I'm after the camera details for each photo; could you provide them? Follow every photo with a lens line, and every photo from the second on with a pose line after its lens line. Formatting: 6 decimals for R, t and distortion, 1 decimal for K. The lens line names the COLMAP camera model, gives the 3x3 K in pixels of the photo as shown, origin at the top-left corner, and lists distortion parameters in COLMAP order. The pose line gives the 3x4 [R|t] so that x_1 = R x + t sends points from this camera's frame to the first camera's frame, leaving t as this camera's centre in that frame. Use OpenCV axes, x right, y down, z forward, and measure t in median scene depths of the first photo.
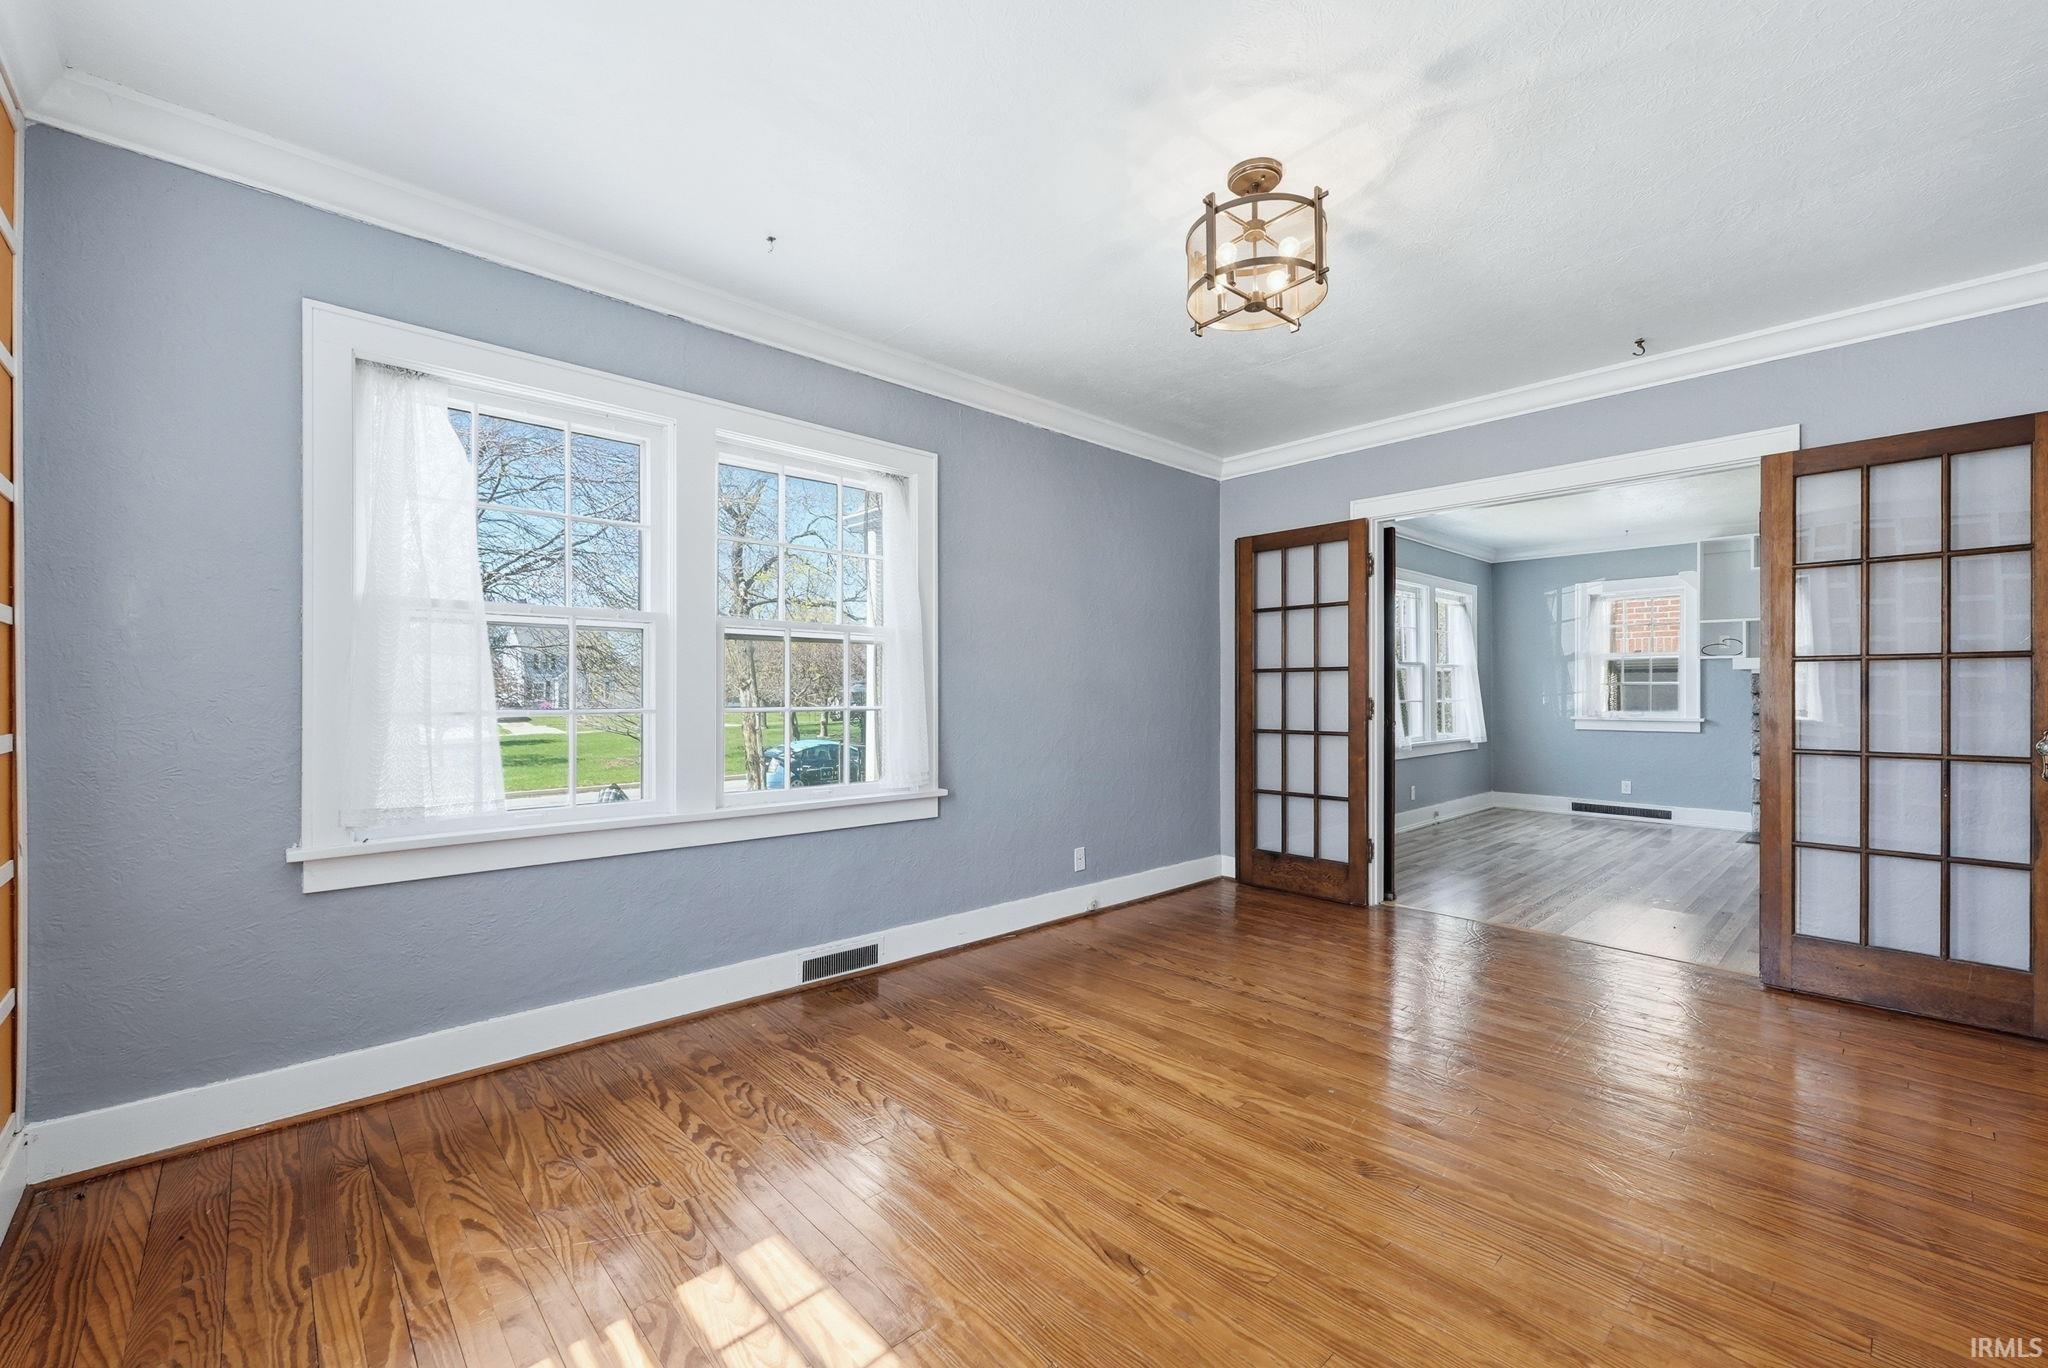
lens RADIAL K [[835.8, 0, 1021.4], [0, 835.8, 691.9], [0, 0, 1]] dist [-0.022633, -0.000008]
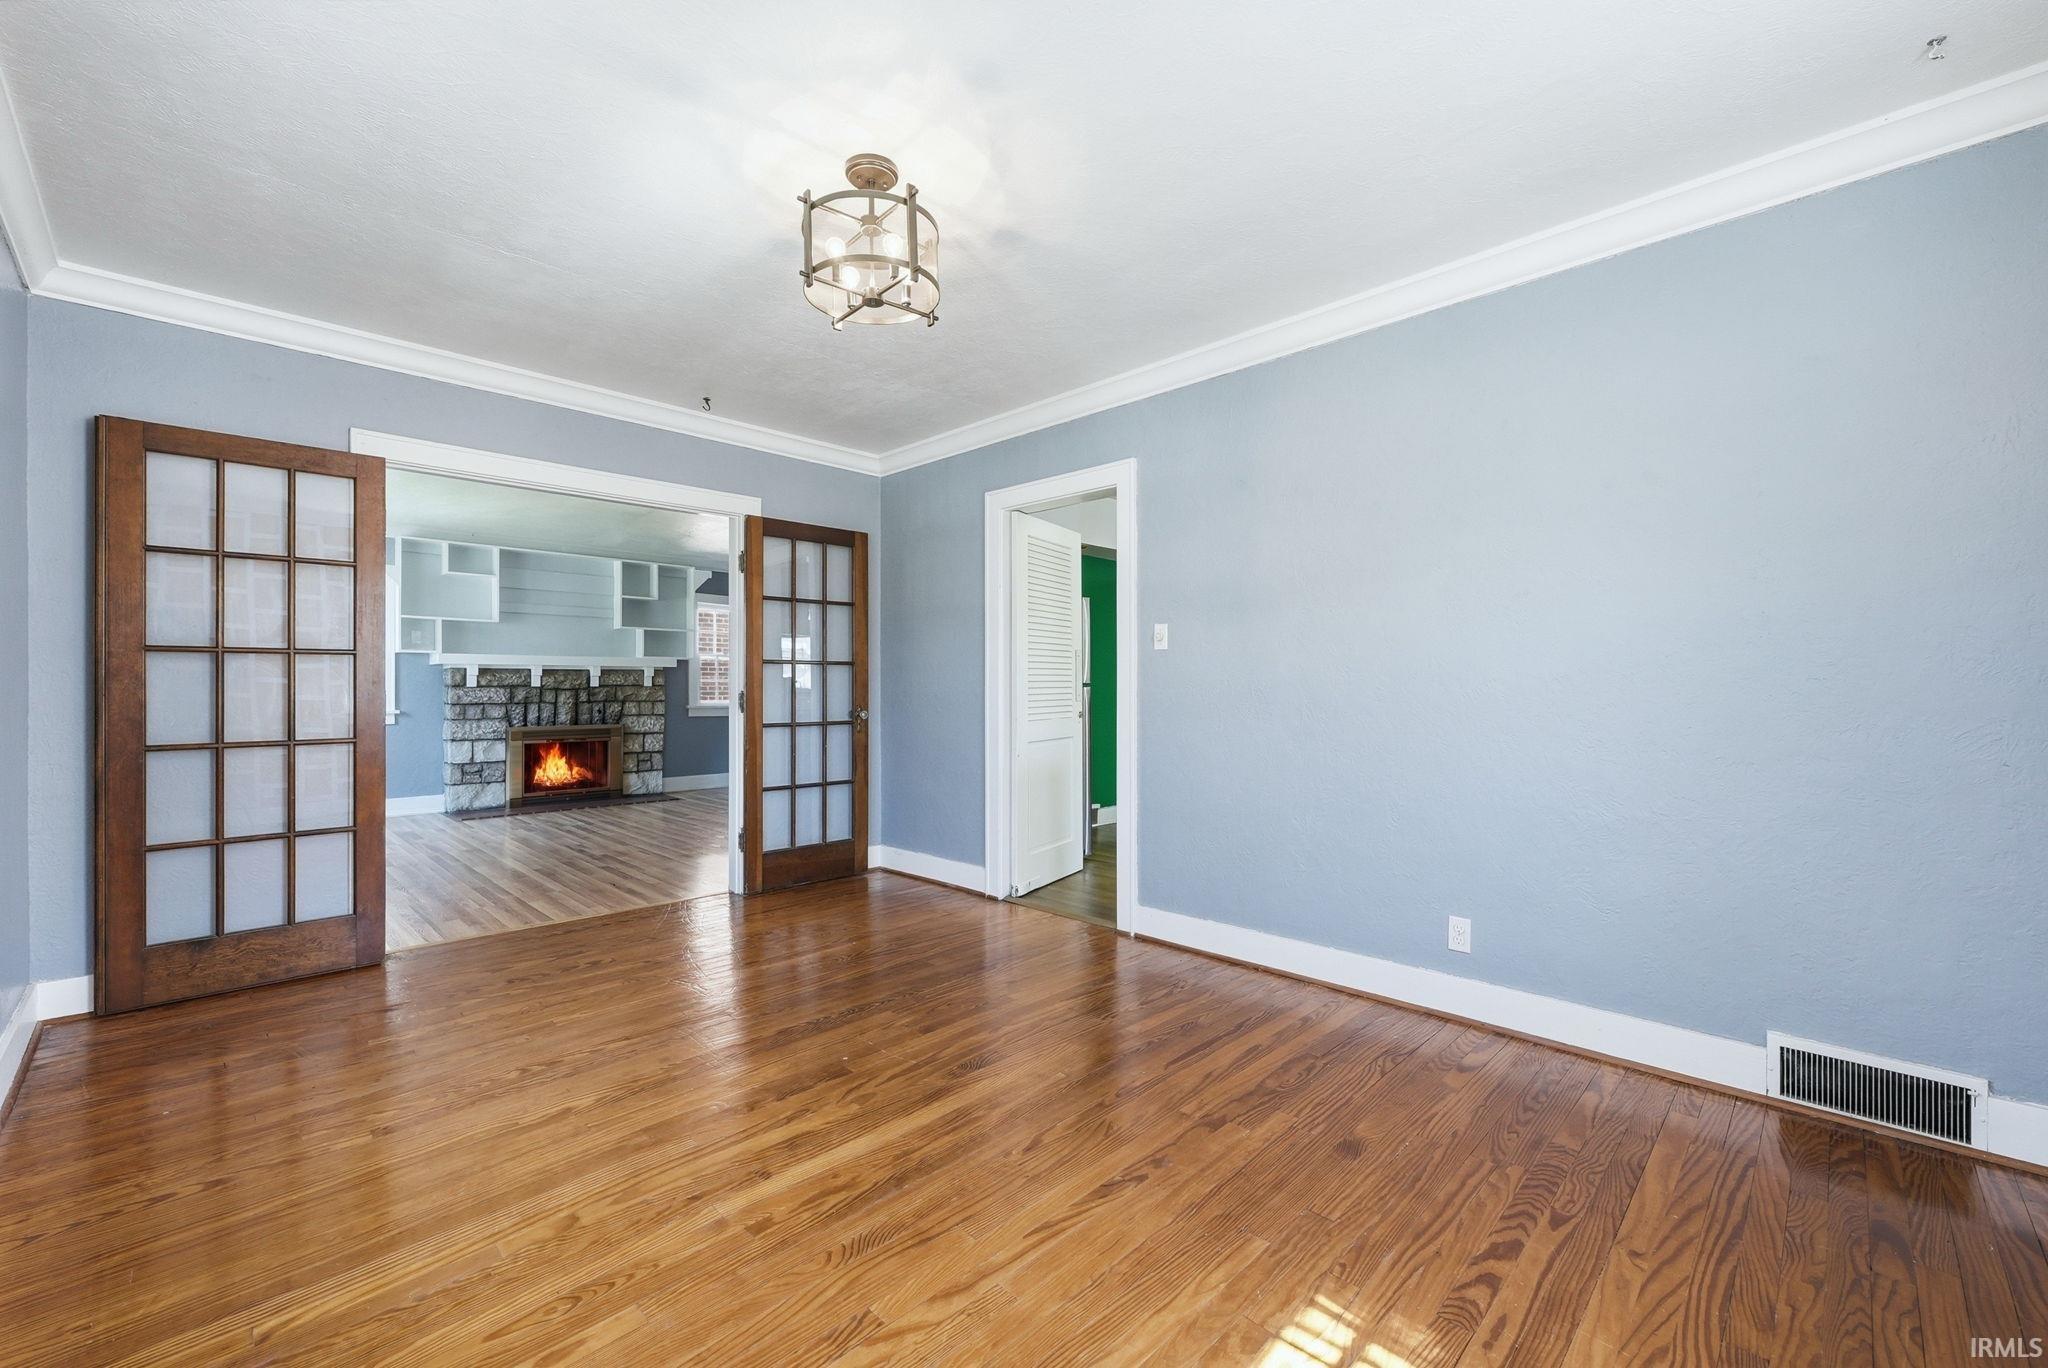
lens RADIAL K [[827.1, 0, 1019.6], [0, 827.1, 688.3], [0, 0, 1]] dist [0.000229, 0.000278]
pose [[-0.049263, -0.002747, 0.998782, -0.344221], [-0.001705, 0.999995, 0.002667, 0.001273], [-0.998784, -0.001571, -0.049267, 0.407862]]
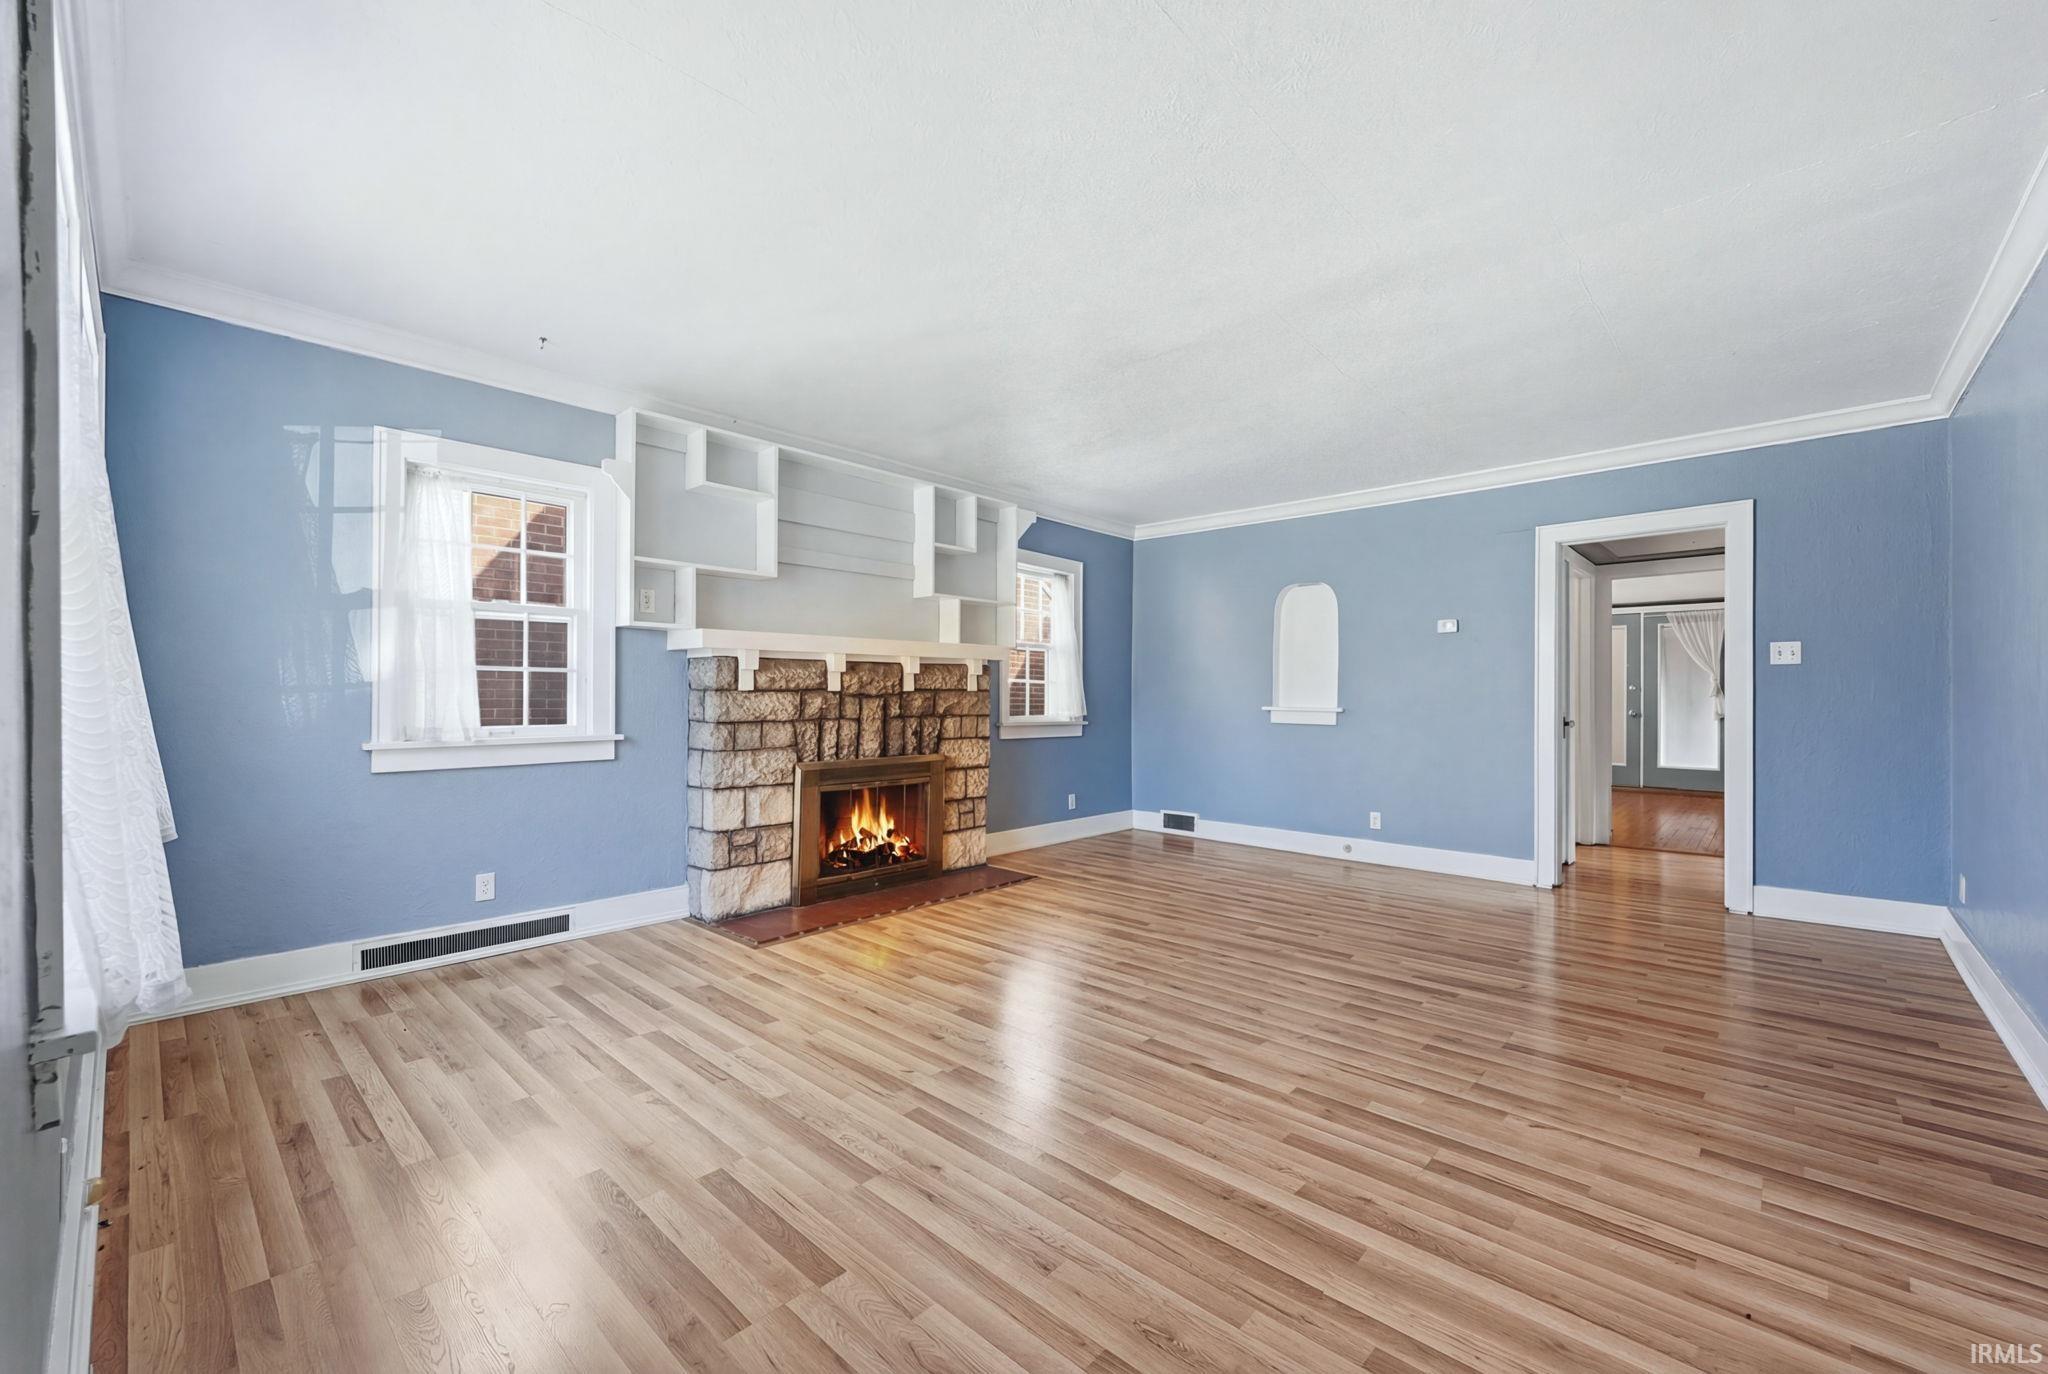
lens RADIAL K [[827.1, 0, 1019.6], [0, 827.1, 691.3], [0, 0, 1]] dist [0.000229, 0.000278]
pose [[-0.080190, 0.003539, 0.996773, 0.363434], [-0.004227, 0.999983, -0.003890, 0.006872], [-0.996771, -0.004526, -0.080174, 1.127180]]
